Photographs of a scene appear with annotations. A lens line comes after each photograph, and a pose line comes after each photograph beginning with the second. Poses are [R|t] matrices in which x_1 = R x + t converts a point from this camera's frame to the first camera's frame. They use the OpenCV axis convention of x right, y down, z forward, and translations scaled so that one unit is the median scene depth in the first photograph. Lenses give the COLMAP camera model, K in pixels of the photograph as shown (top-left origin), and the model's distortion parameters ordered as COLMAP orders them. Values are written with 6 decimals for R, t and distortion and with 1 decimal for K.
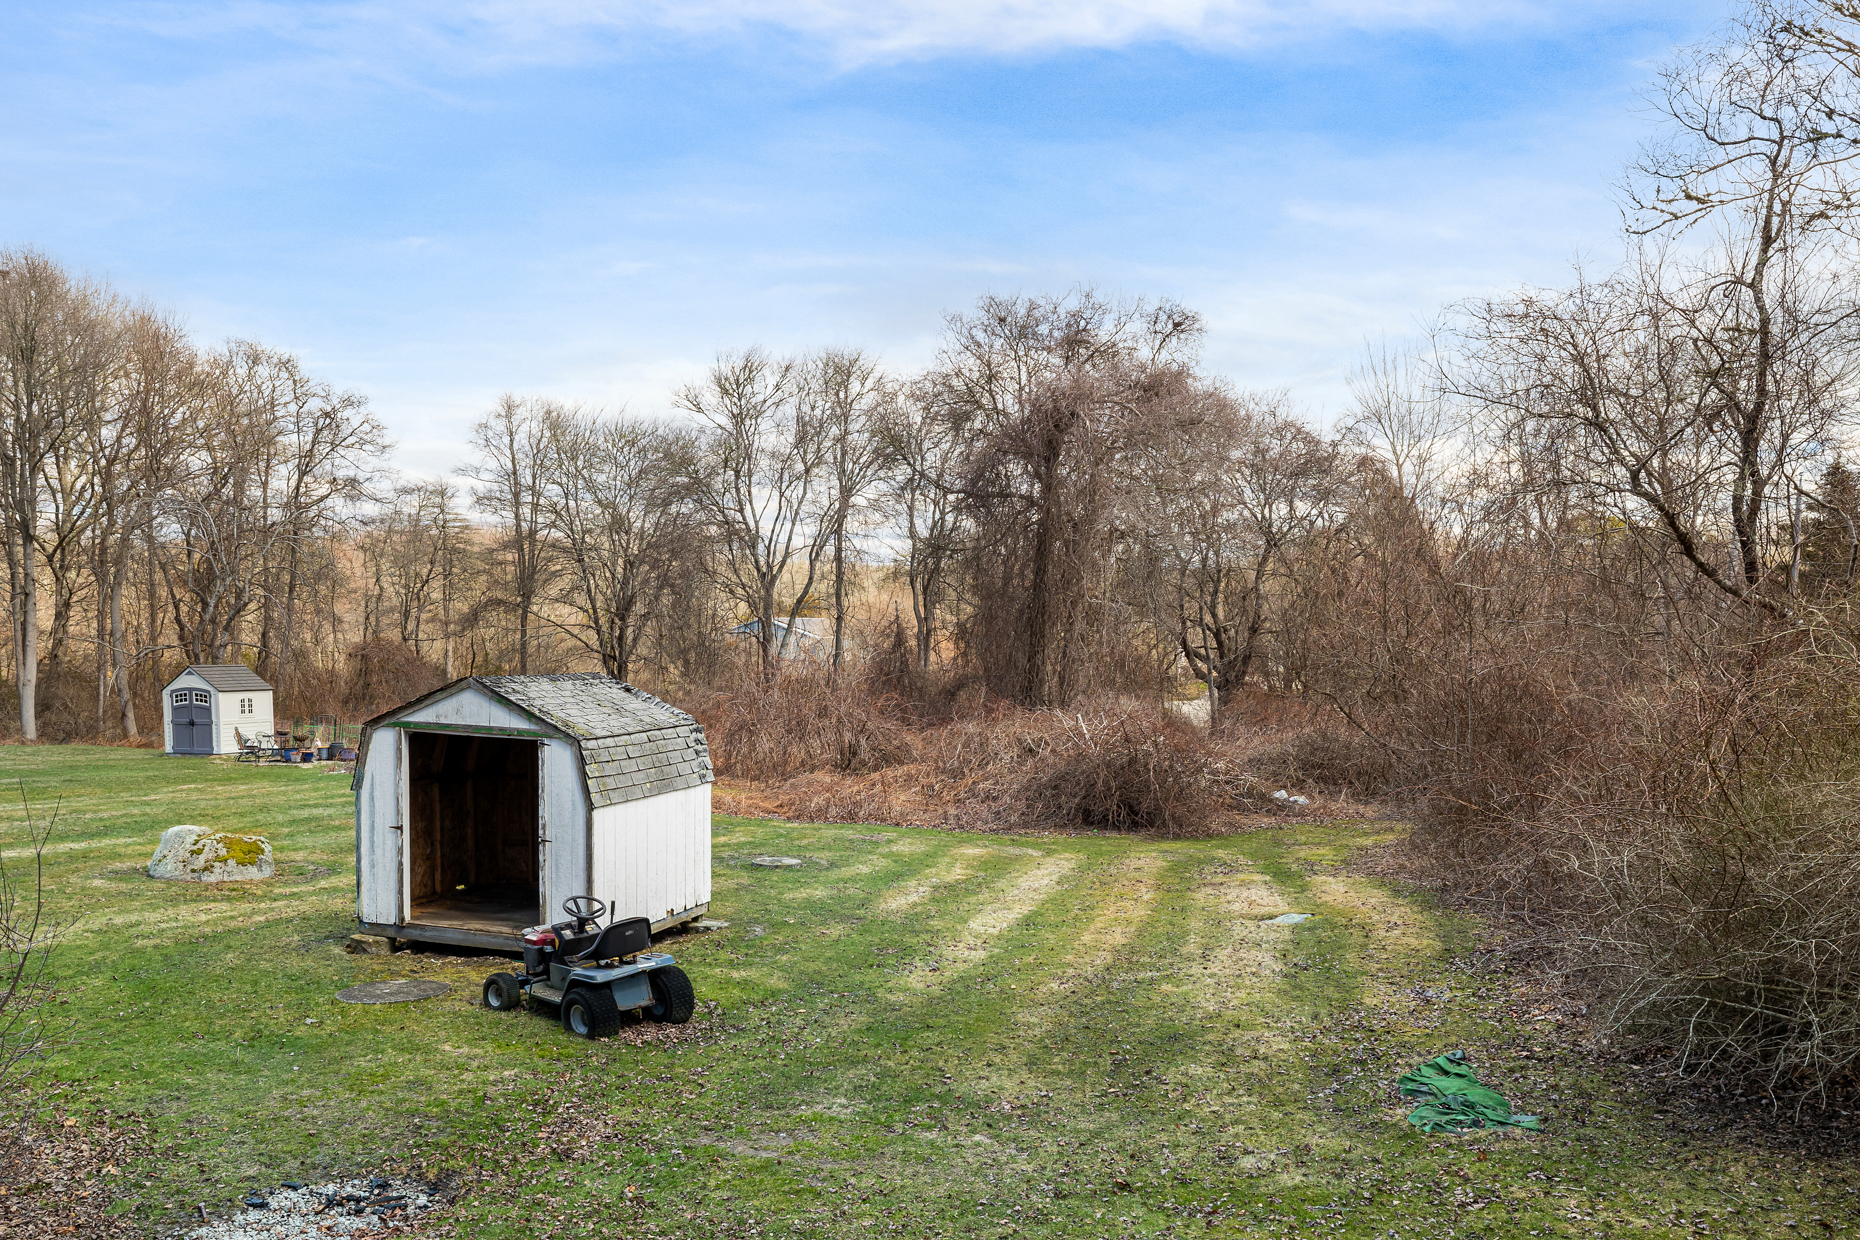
lens RADIAL K [[1572.3, 0, 928.3], [0, 1572.3, 752.5], [0, 0, 1]] dist [0.003292, 0.000862]
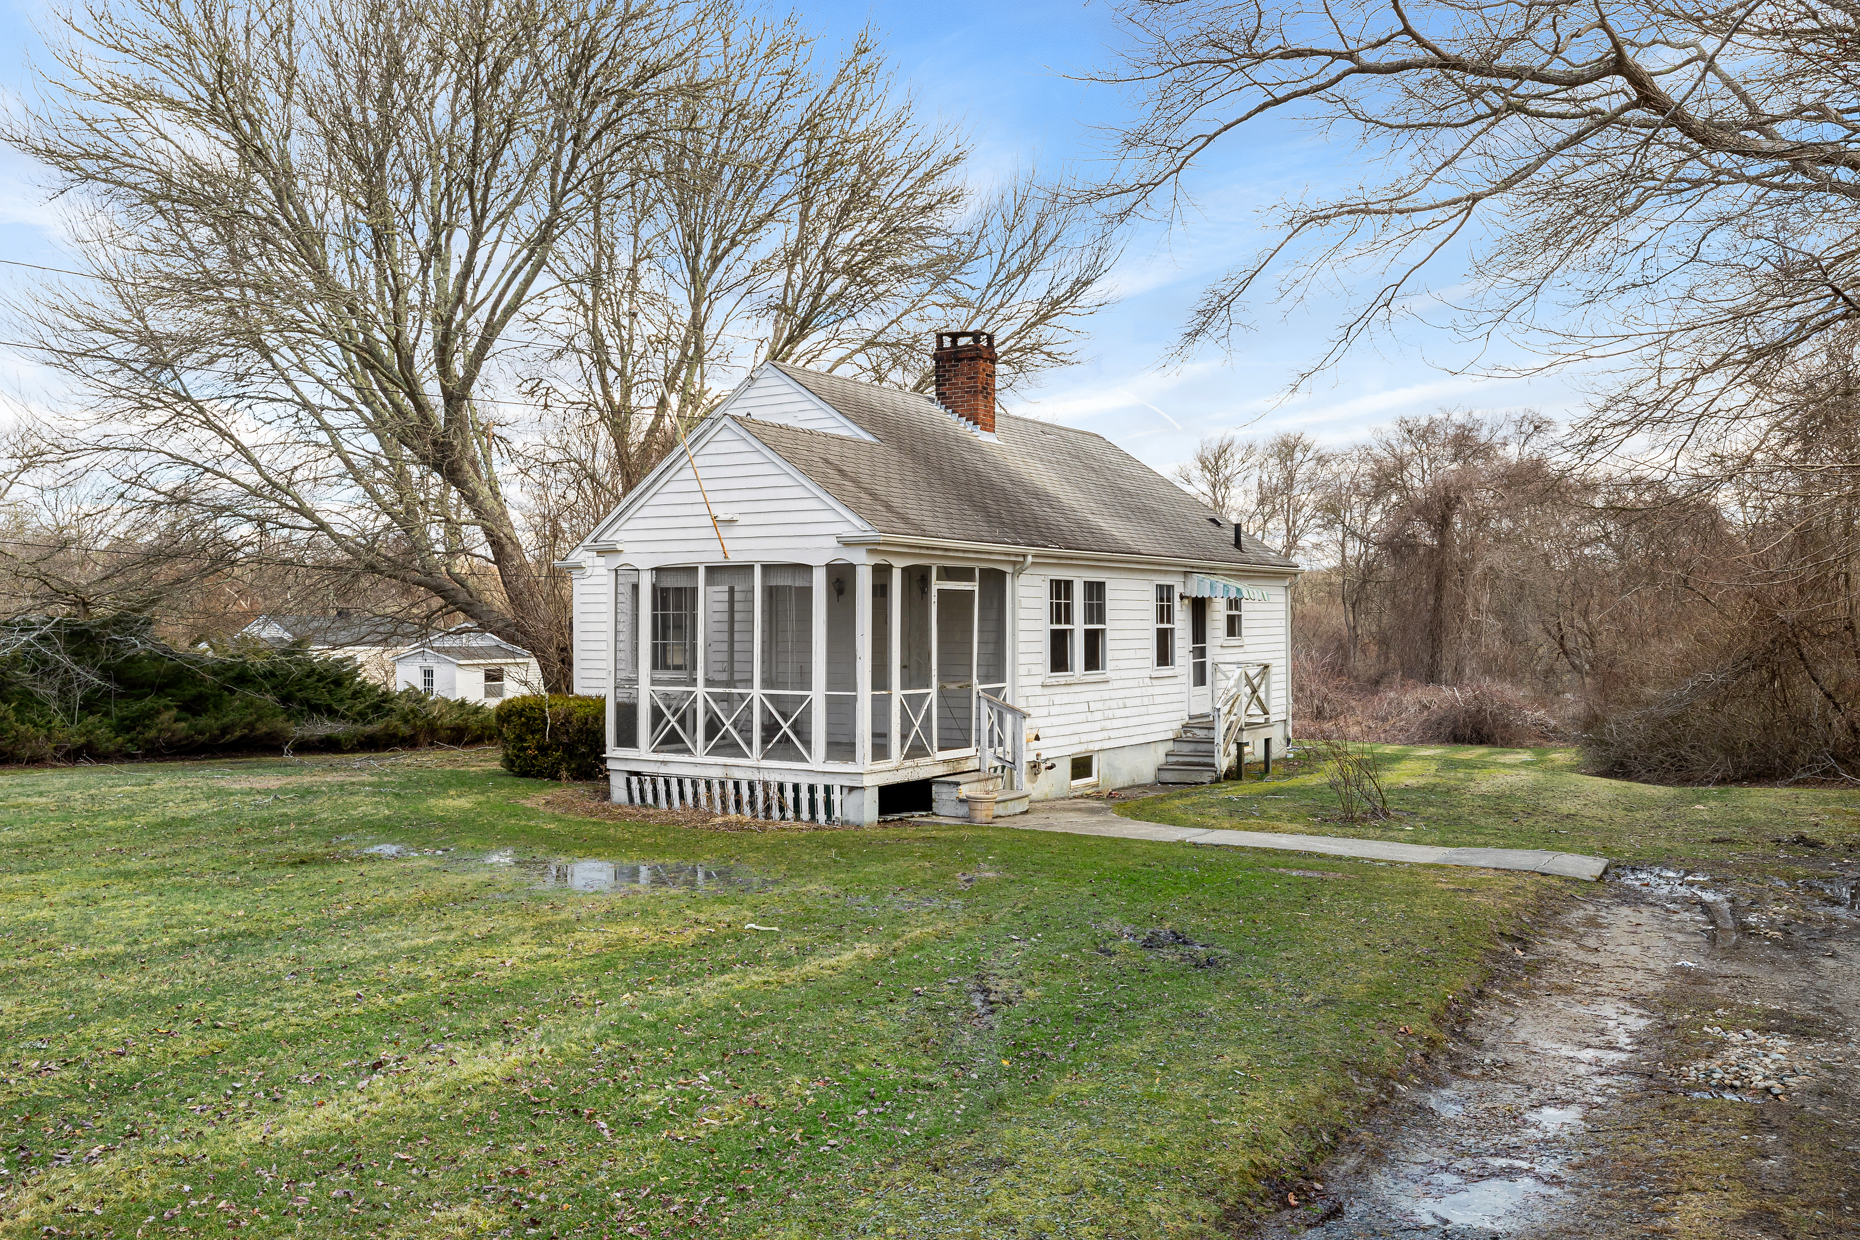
lens RADIAL K [[1522.4, 0, 930.0], [0, 1522.4, 620.0], [0, 0, 1]] dist [0.003323, 0.003222]
pose [[0.965119, -0.006309, -0.261735, -0.015436], [-0.015600, 0.996547, -0.081547, 0.028627], [0.261346, 0.082786, 0.961689, -0.485068]]
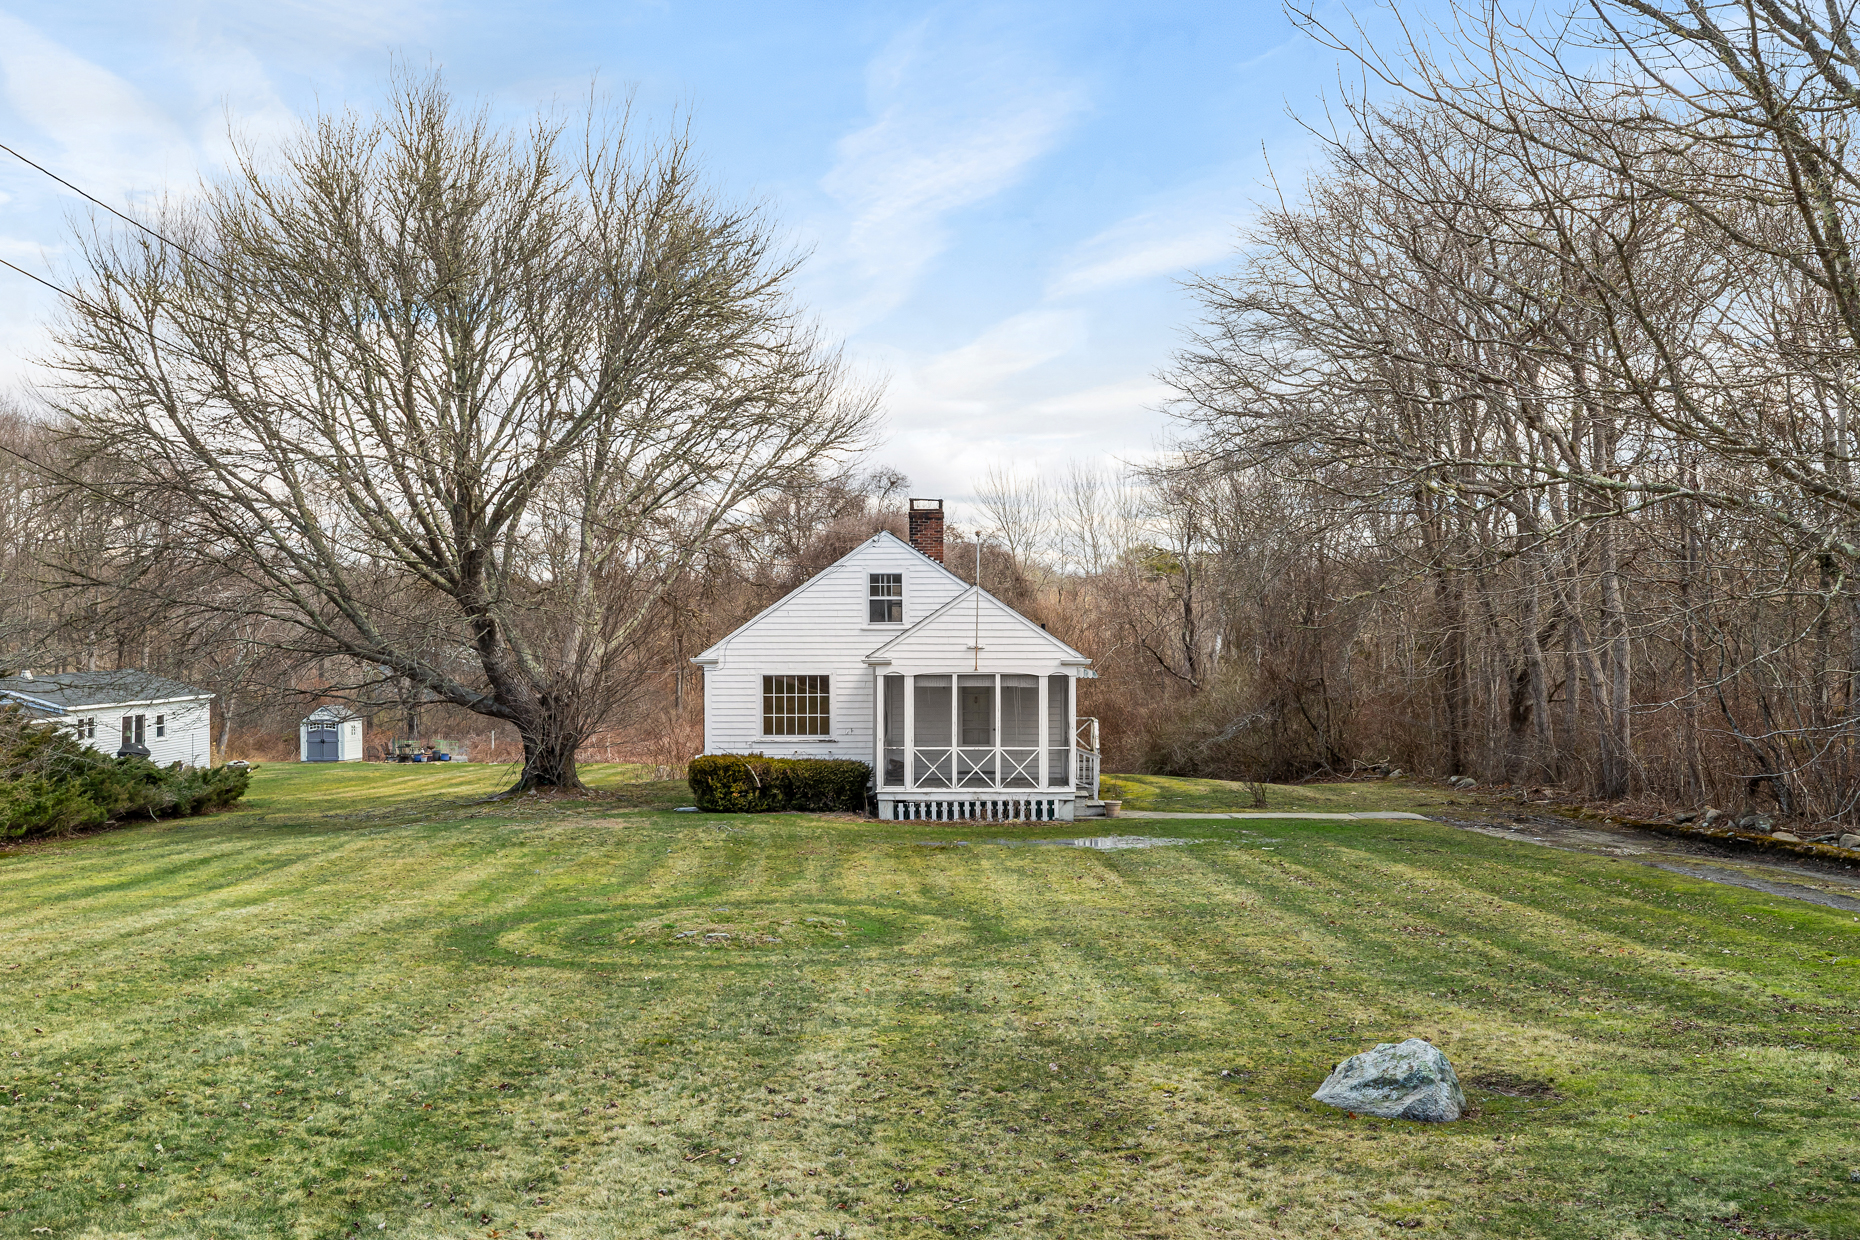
lens RADIAL K [[1847.7, 0, 930.0], [0, 1847.7, 620.0], [0, 0, 1]] dist [-0.009016, -0.005825]
pose [[0.961463, -0.006101, 0.274868, -0.325801], [0.030092, 0.996083, -0.083150, 0.026684], [-0.273284, 0.088217, 0.957880, -0.805491]]
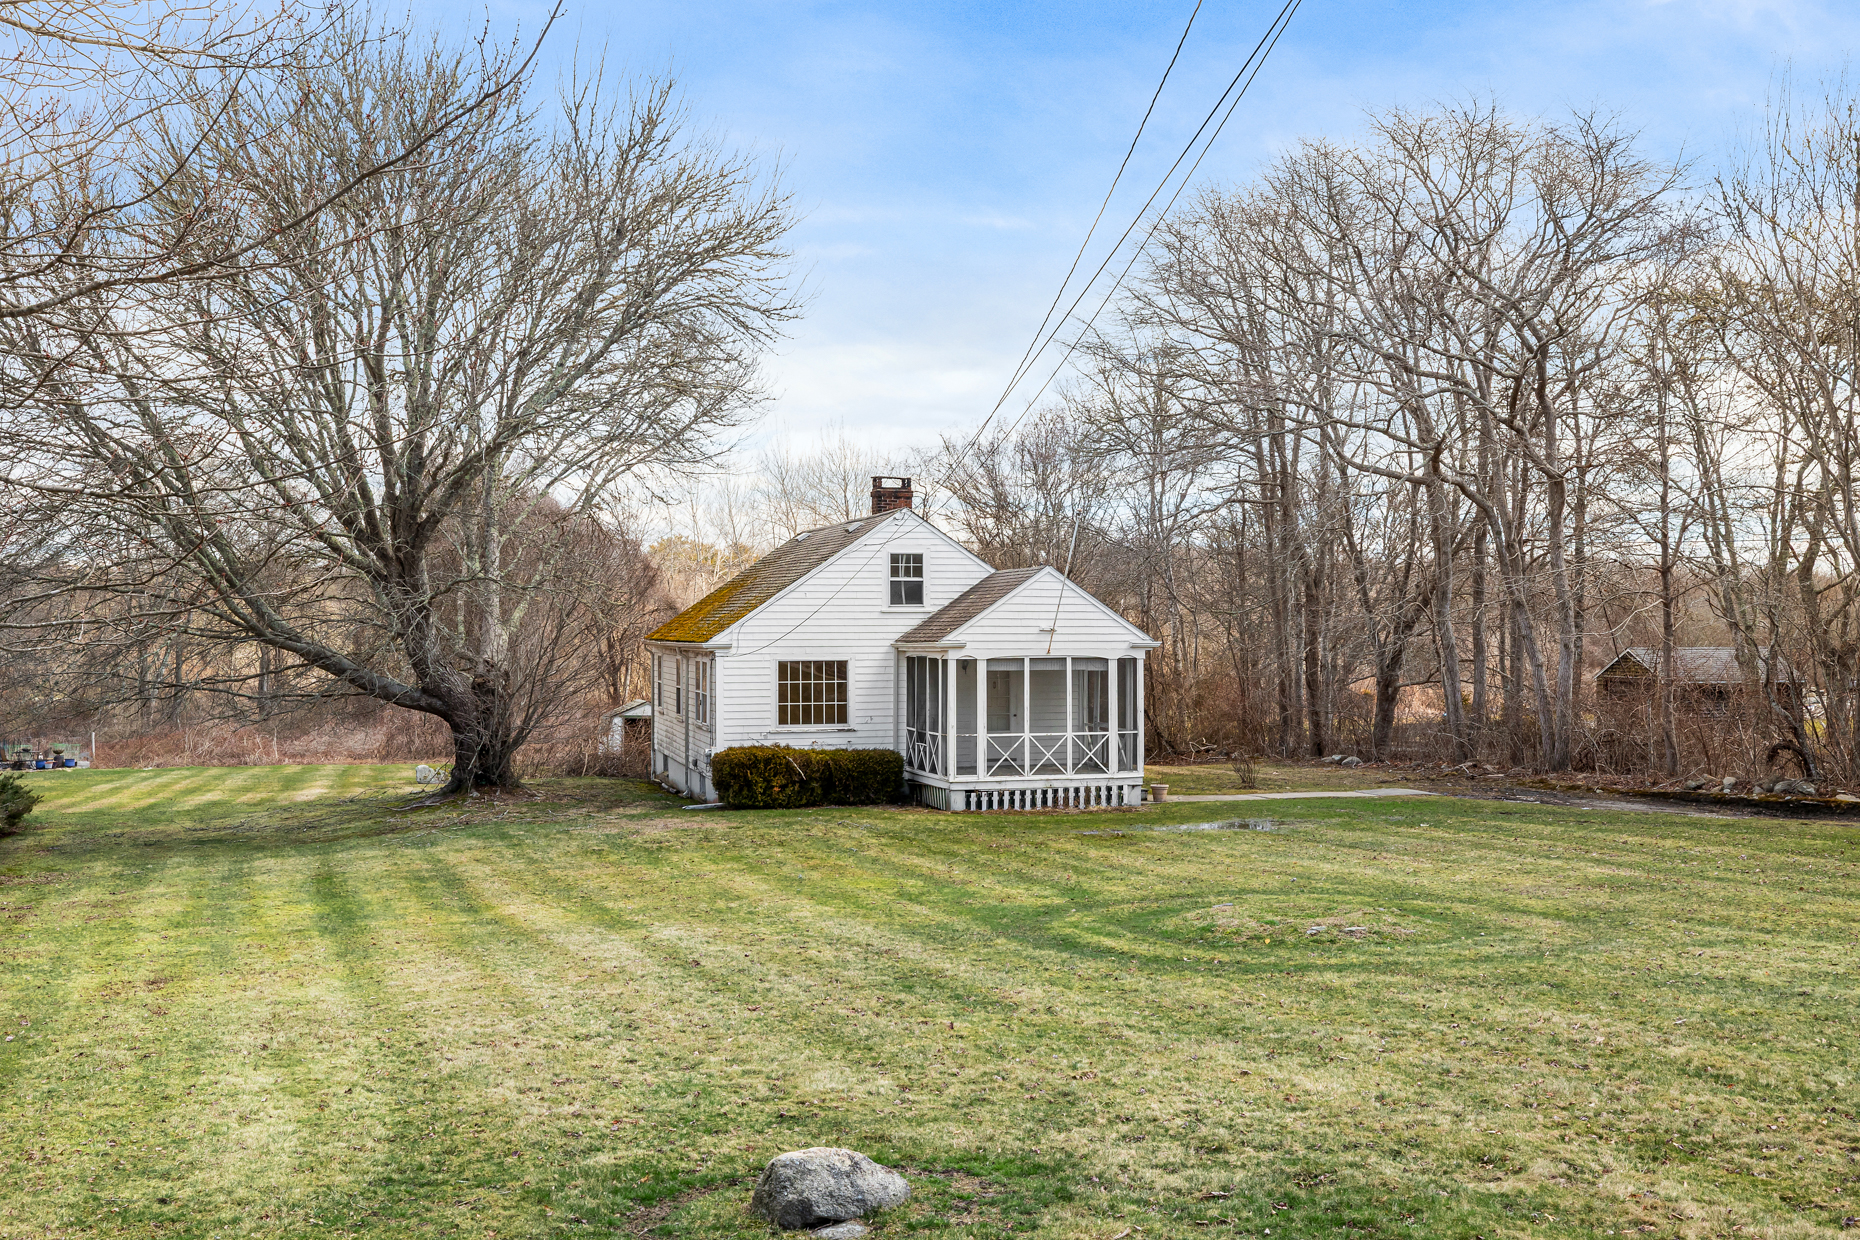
lens RADIAL K [[1847.7, 0, 930.0], [0, 1847.7, 620.0], [0, 0, 1]] dist [-0.009016, -0.005825]
pose [[0.837251, -0.007527, 0.546766, -0.505316], [0.052598, 0.996377, -0.066826, 0.019503], [-0.544282, 0.084709, 0.834614, -0.692671]]
